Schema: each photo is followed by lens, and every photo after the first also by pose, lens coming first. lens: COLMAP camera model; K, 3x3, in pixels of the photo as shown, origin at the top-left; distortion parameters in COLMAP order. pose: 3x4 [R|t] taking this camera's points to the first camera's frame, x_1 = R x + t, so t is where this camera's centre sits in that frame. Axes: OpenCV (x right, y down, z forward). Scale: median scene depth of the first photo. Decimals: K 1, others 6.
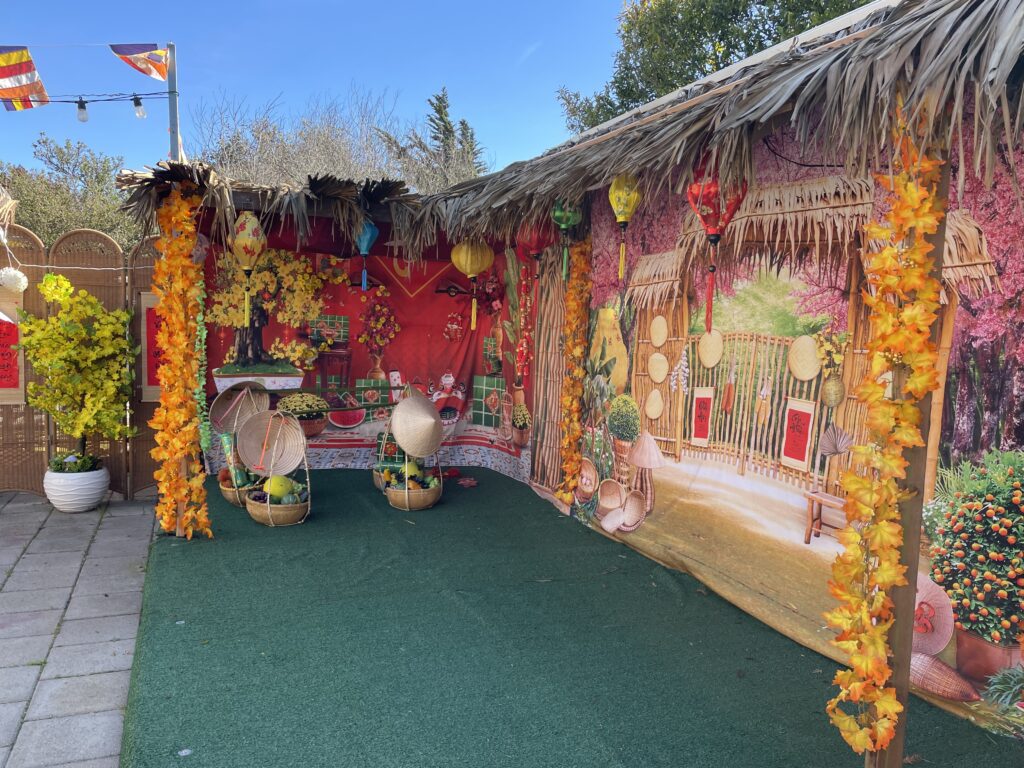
lens RADIAL K [[776.9, 0, 512.0], [0, 776.9, 384.0], [0, 0, 1]] dist [0.000375, -0.000588]
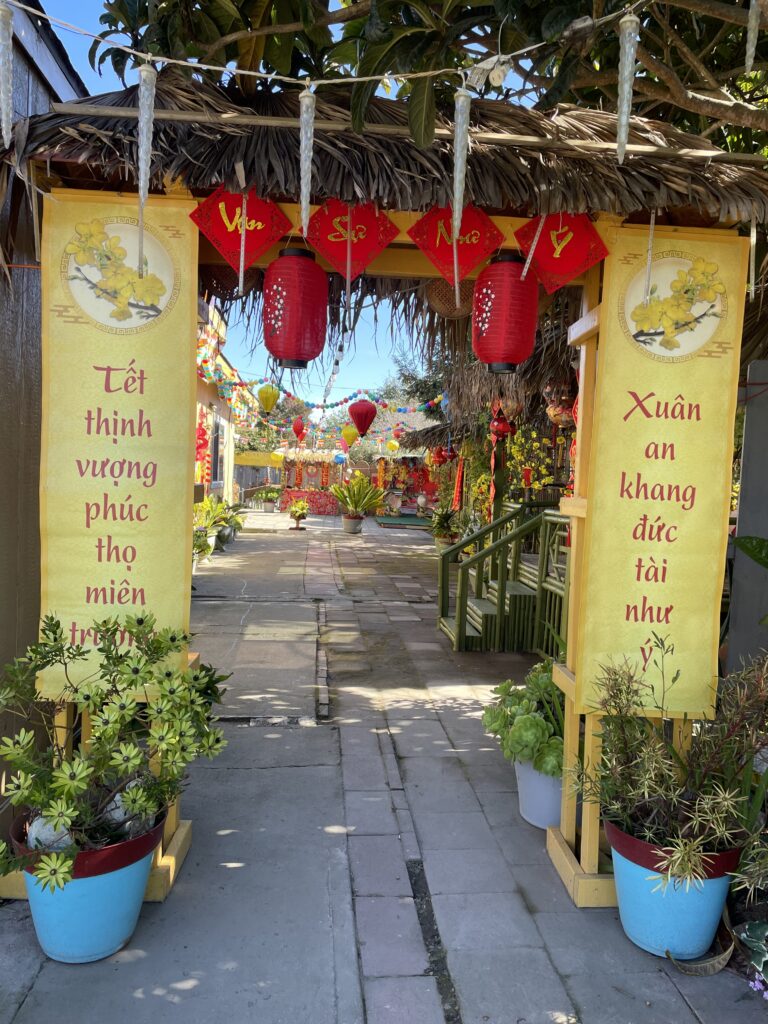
lens RADIAL K [[776.9, 0, 384.6], [0, 776.9, 510.7], [0, 0, 1]] dist [0.000375, -0.000588]
pose [[0.944750, 0.025698, -0.326784, 1.069078], [-0.036514, 0.998968, -0.027007, 0.218262], [0.325753, 0.037447, 0.944713, -3.173980]]
